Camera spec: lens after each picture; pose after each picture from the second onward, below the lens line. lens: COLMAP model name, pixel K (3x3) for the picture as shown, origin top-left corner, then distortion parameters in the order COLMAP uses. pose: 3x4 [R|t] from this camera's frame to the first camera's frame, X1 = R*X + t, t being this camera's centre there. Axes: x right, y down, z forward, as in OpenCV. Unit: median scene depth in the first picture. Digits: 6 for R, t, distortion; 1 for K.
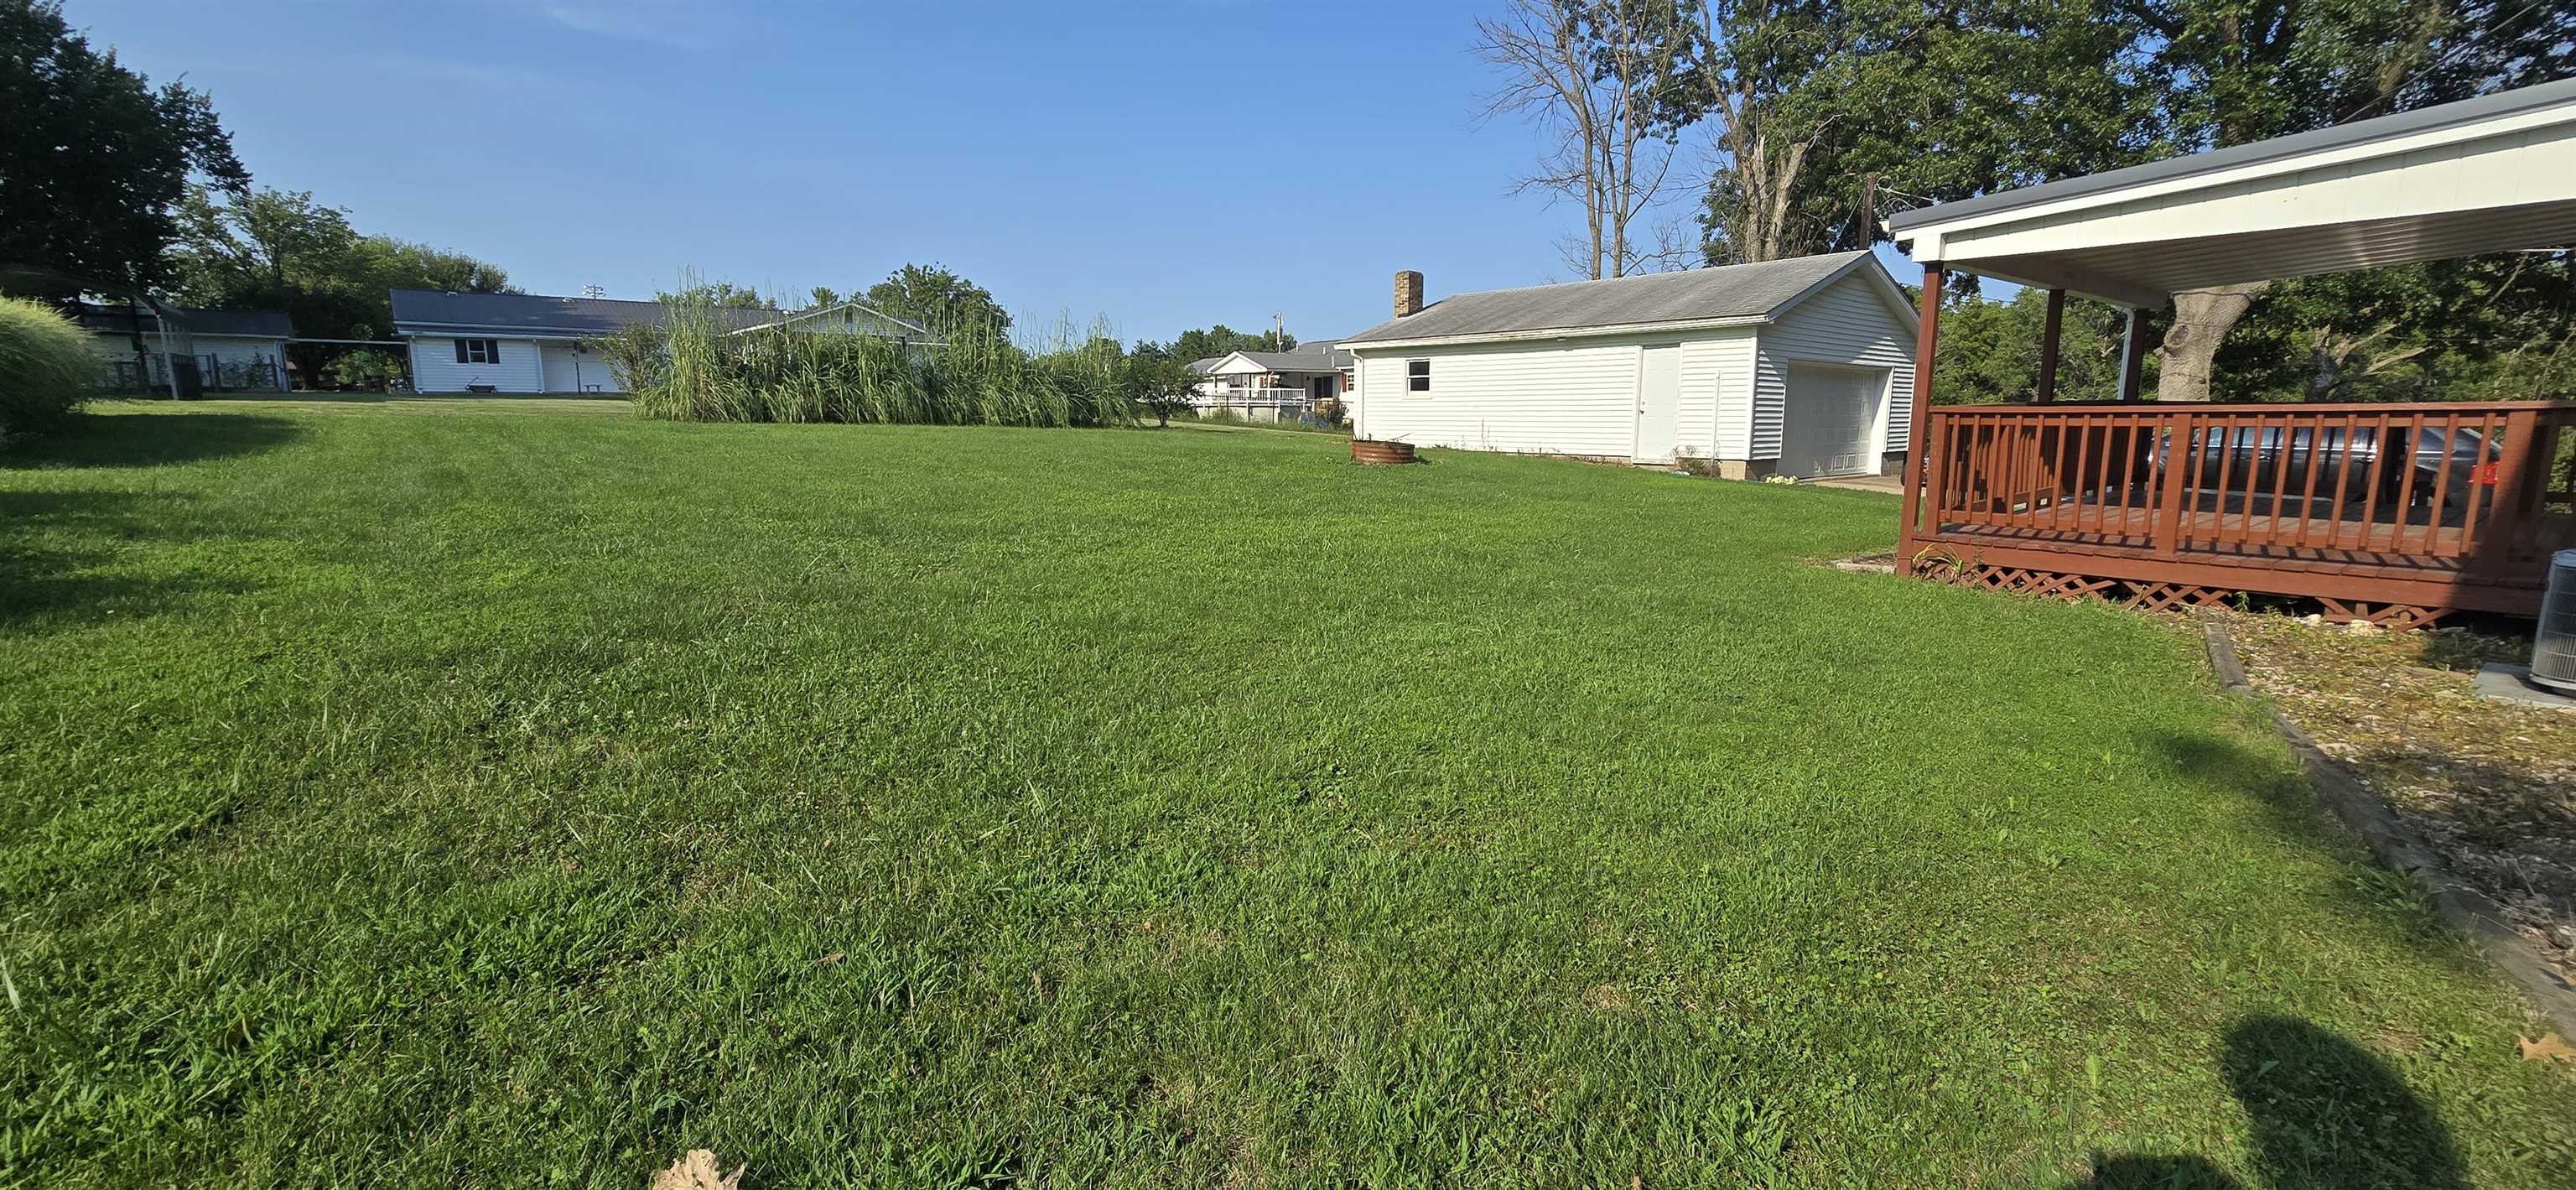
lens RADIAL K [[1058.5, 0, 1295.9], [0, 1058.5, 599.1], [0, 0, 1]] dist [0.002410, 0.001262]
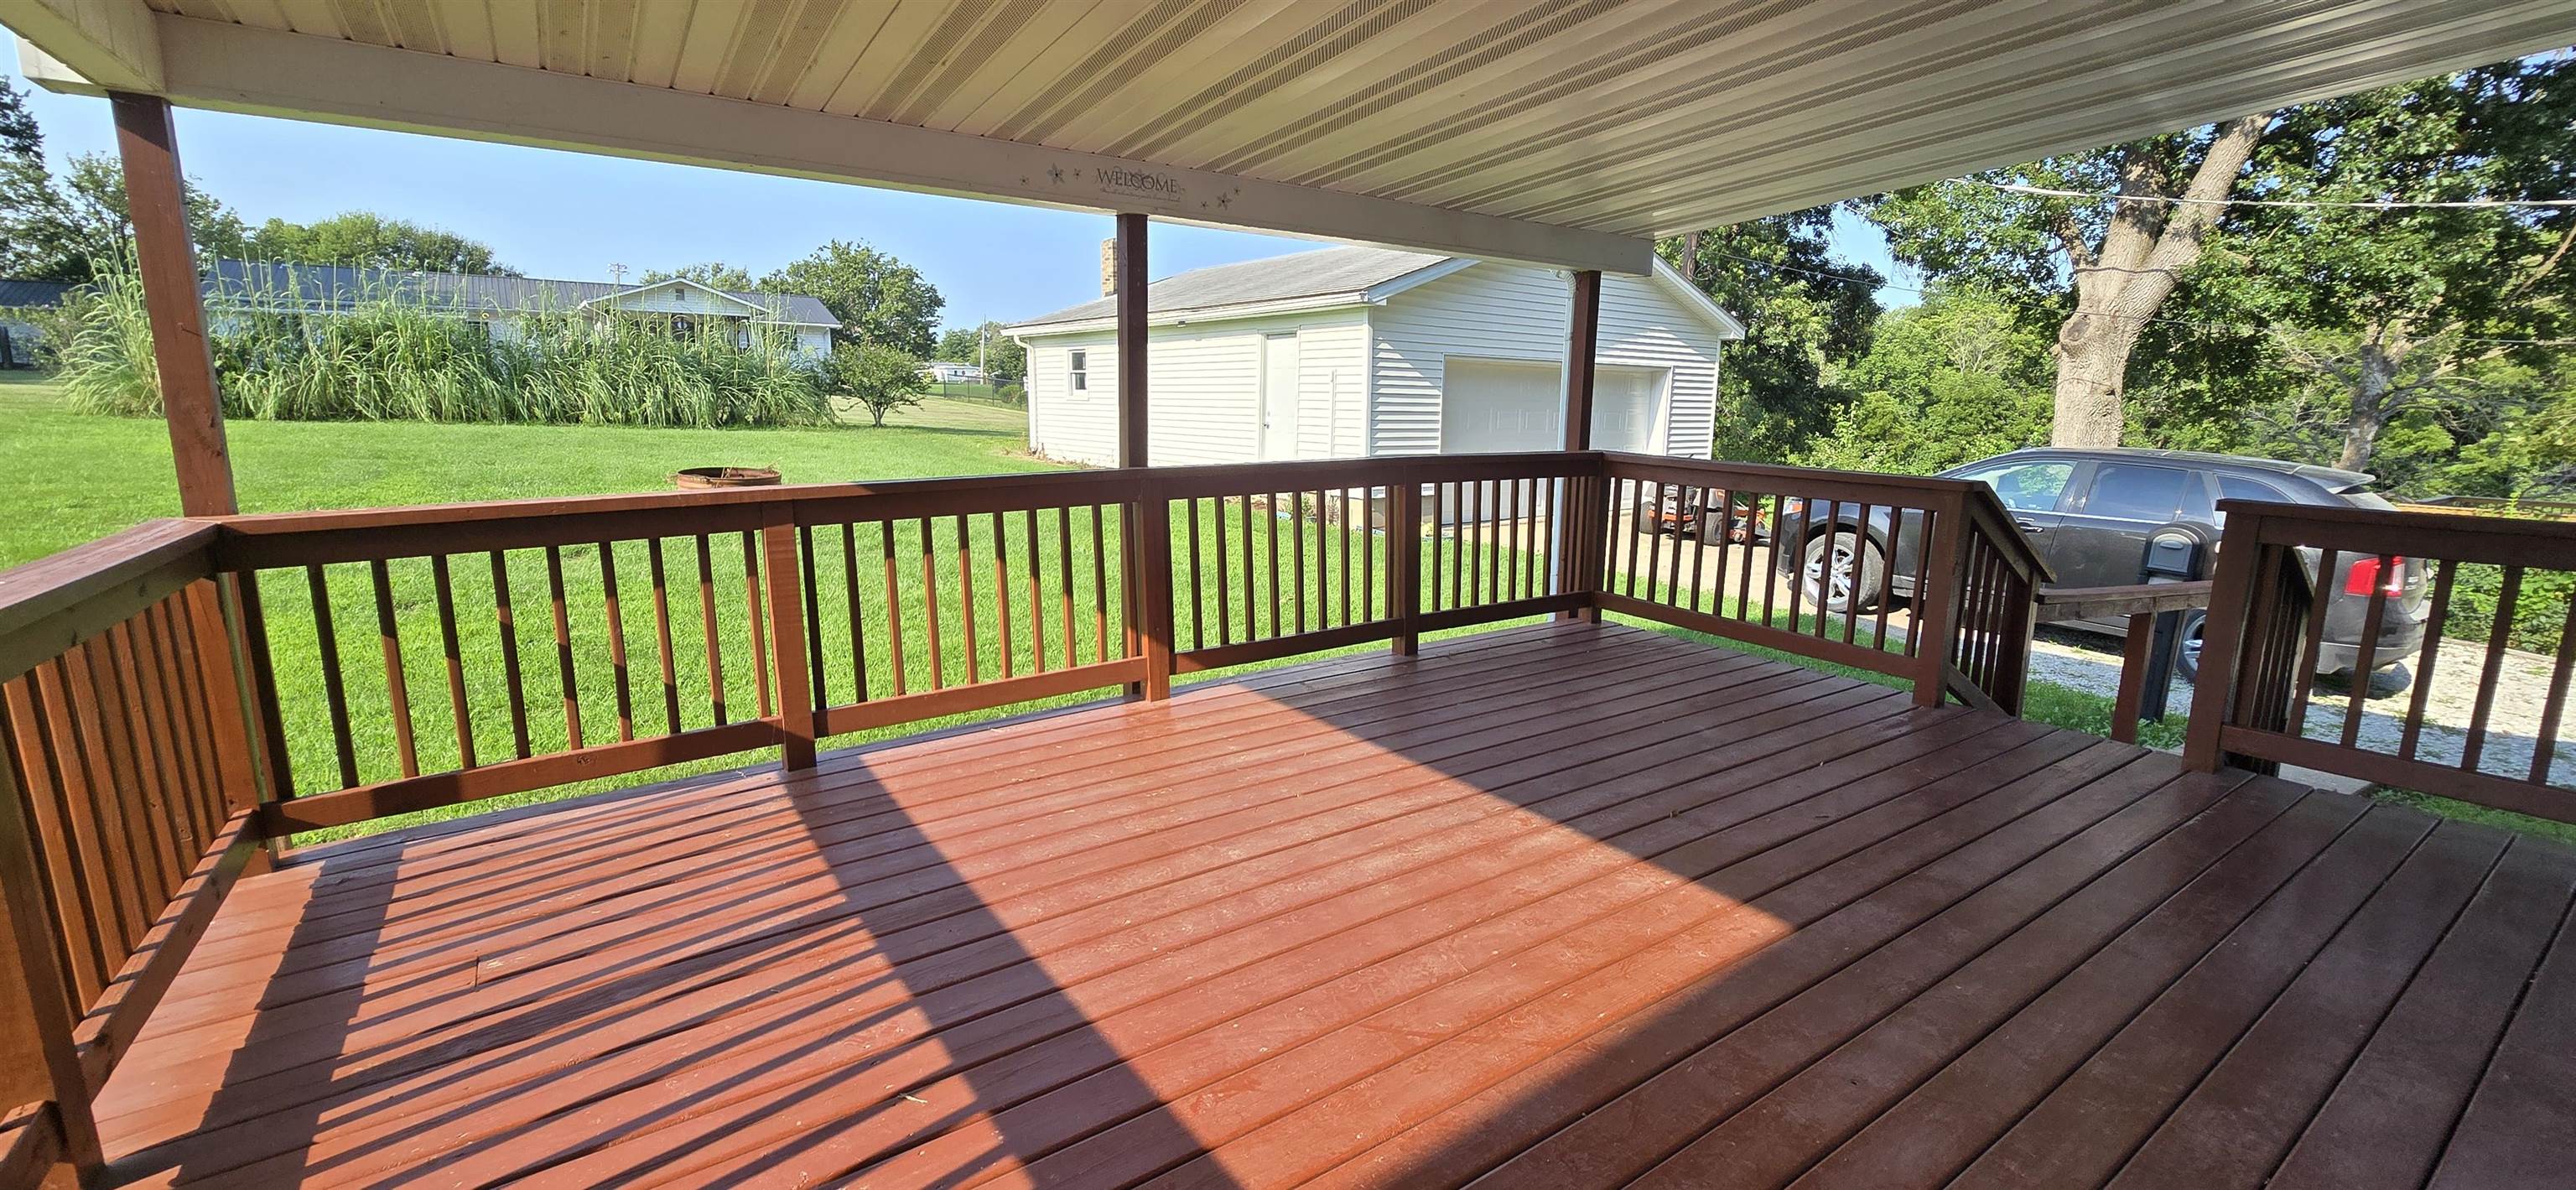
lens RADIAL K [[1058.5, 0, 1283.3], [0, 1058.5, 594.3], [0, 0, 1]] dist [0.002410, 0.001262]
pose [[0.998024, 0.024490, -0.057873, 0.319604], [-0.024007, 0.999671, 0.009015, -0.057622], [0.058075, -0.007608, 0.998283, 0.234196]]
